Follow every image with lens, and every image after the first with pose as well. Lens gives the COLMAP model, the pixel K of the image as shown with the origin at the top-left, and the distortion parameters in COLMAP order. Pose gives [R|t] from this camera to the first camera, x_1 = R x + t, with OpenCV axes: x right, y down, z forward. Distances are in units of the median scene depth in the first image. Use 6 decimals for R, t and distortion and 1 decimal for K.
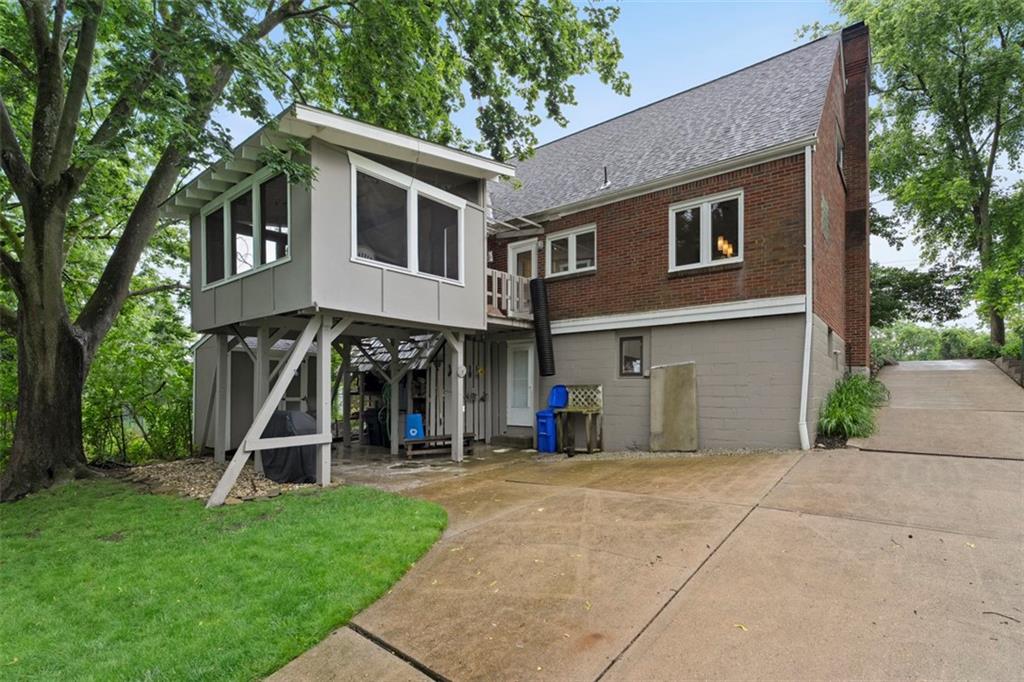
lens RADIAL K [[469.8, 0, 533.8], [0, 469.8, 393.5], [0, 0, 1]] dist [-0.003291, 0.001844]
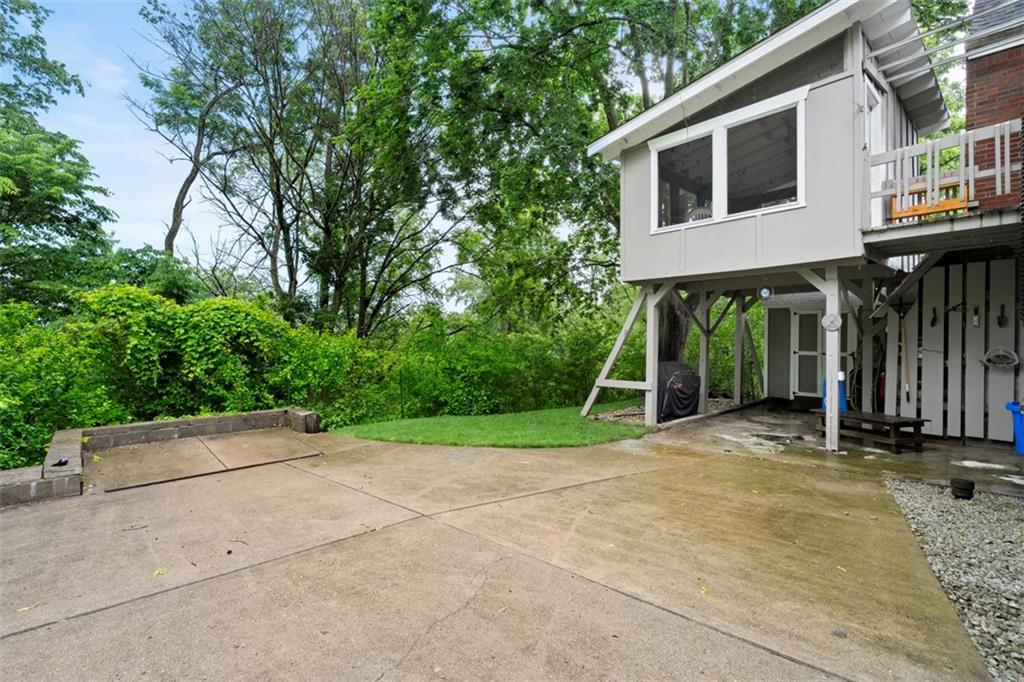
lens RADIAL K [[469.8, 0, 514.5], [0, 469.8, 343.1], [0, 0, 1]] dist [-0.003291, 0.001844]
pose [[-0.160259, 0.010501, -0.987019, 0.779570], [-0.006800, 0.999908, 0.011743, -0.027461], [0.987052, 0.008593, -0.160173, 0.830738]]
